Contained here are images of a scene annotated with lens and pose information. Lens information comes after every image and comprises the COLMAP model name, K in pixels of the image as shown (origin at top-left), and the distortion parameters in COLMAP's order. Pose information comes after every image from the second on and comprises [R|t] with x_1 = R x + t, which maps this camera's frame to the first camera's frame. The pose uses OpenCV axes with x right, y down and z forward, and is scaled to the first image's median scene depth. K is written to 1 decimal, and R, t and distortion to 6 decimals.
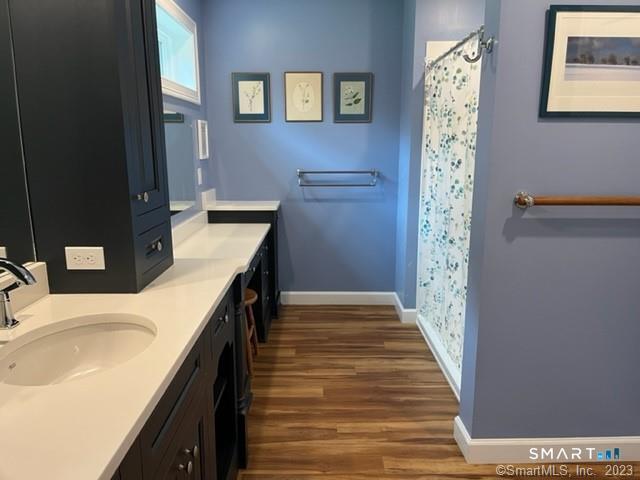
lens RADIAL K [[484.9, 0, 319.3], [0, 484.9, 244.1], [0, 0, 1]] dist [0.067621, -0.095735]
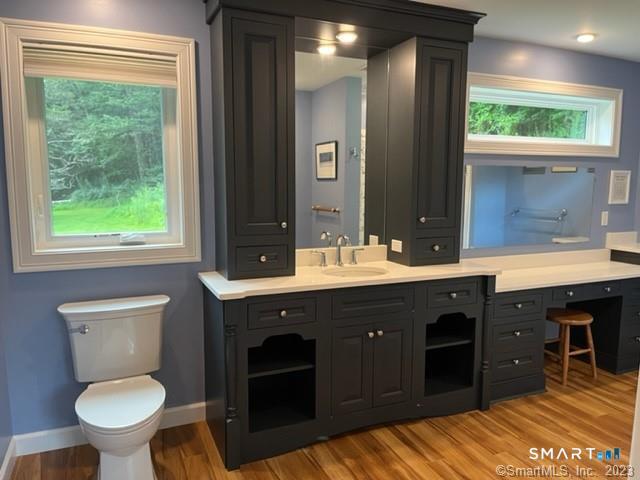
lens RADIAL K [[484.9, 0, 323.2], [0, 484.9, 241.2], [0, 0, 1]] dist [0.067621, -0.095735]
pose [[0.398853, 0.110655, -0.910314, 0.565855], [-0.189076, 0.981286, 0.036439, -0.003261], [0.897311, 0.157585, 0.412311, -0.066672]]
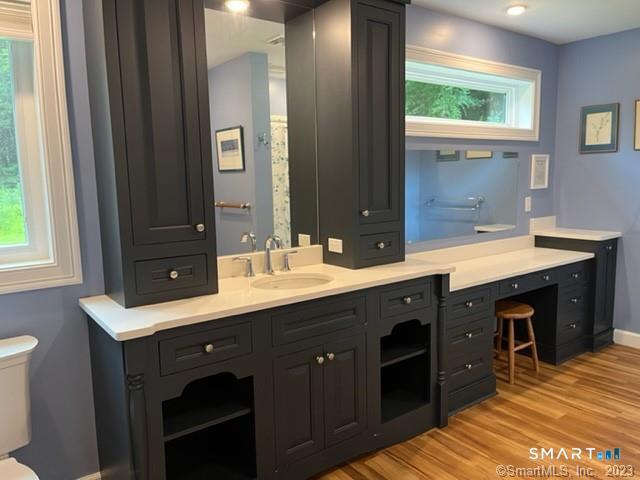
lens RADIAL K [[484.9, 0, 324.3], [0, 484.9, 239.3], [0, 0, 1]] dist [0.067621, -0.095735]
pose [[0.597704, 0.089617, -0.796692, 0.389475], [-0.141034, 0.989989, 0.005552, 0.000993], [0.789214, 0.109042, 0.604360, -0.042200]]
